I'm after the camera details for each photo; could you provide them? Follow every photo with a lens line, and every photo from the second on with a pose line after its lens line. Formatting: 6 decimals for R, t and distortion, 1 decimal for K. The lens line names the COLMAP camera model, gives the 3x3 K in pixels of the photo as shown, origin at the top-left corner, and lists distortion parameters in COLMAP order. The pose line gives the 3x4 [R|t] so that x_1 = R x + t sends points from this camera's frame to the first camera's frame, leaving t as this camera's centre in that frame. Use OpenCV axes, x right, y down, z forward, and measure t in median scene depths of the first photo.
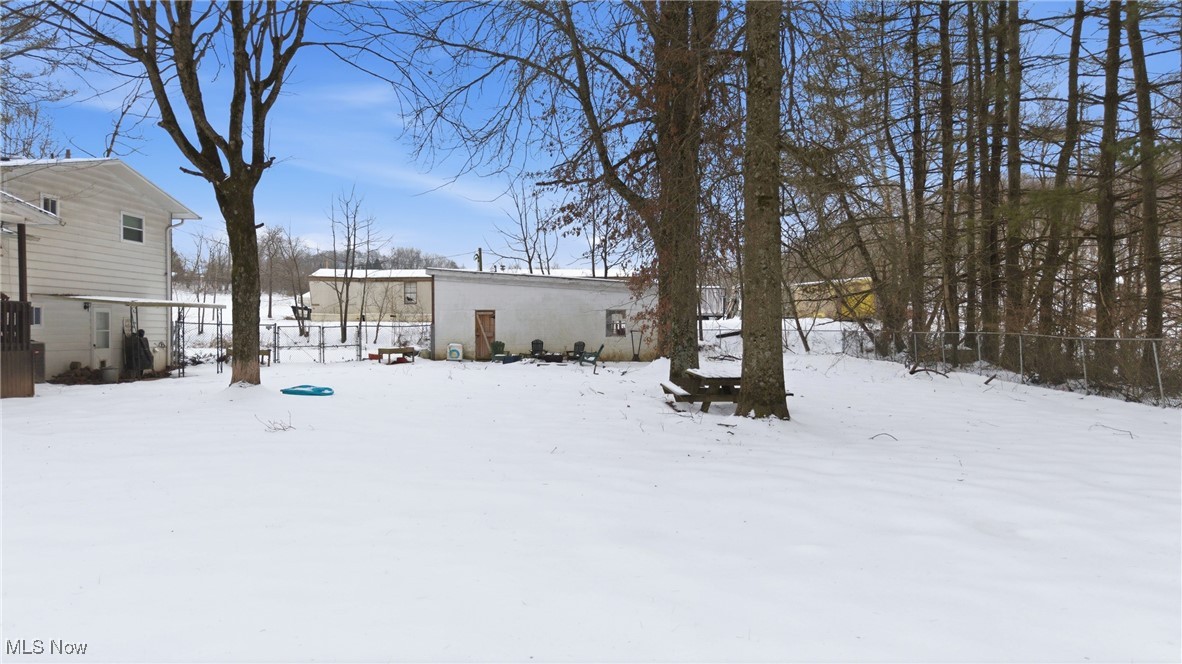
lens RADIAL K [[791.9, 0, 591.0], [0, 791.9, 332.0], [0, 0, 1]] dist [0.005979, -0.001349]
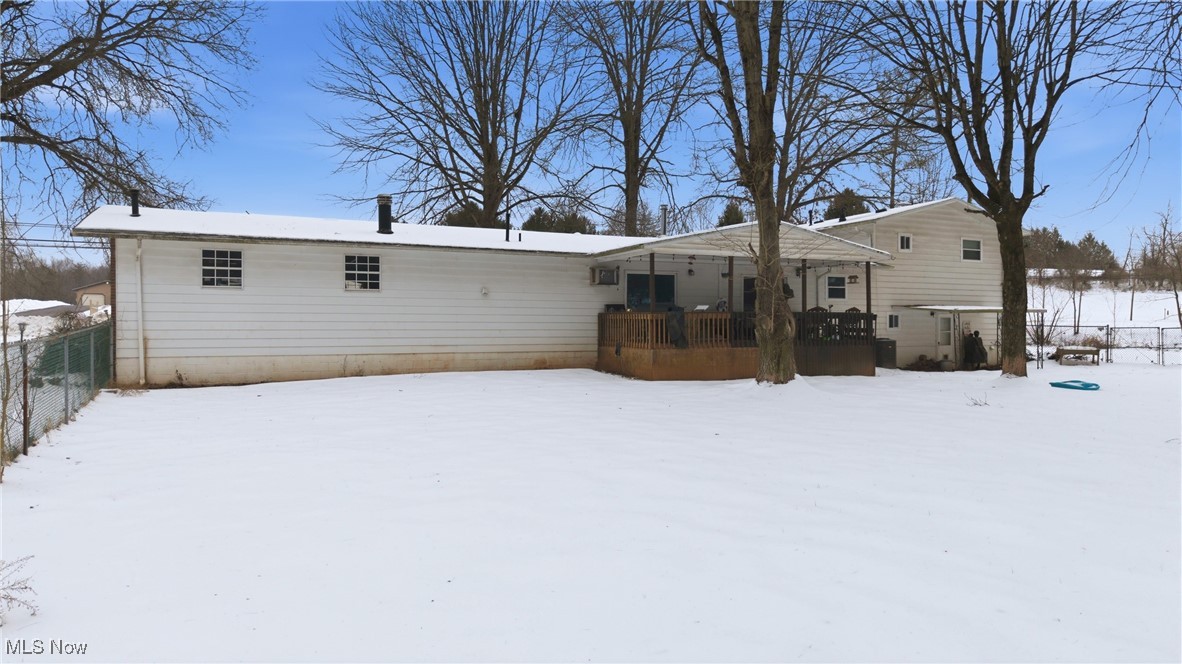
lens RADIAL K [[791.9, 0, 591.0], [0, 791.9, 332.0], [0, 0, 1]] dist [0.005979, -0.001349]
pose [[0.474325, 0.002497, -0.880346, 0.262012], [-0.002013, 0.999996, 0.001752, -0.002446], [0.880347, 0.000941, 0.474329, -0.130929]]
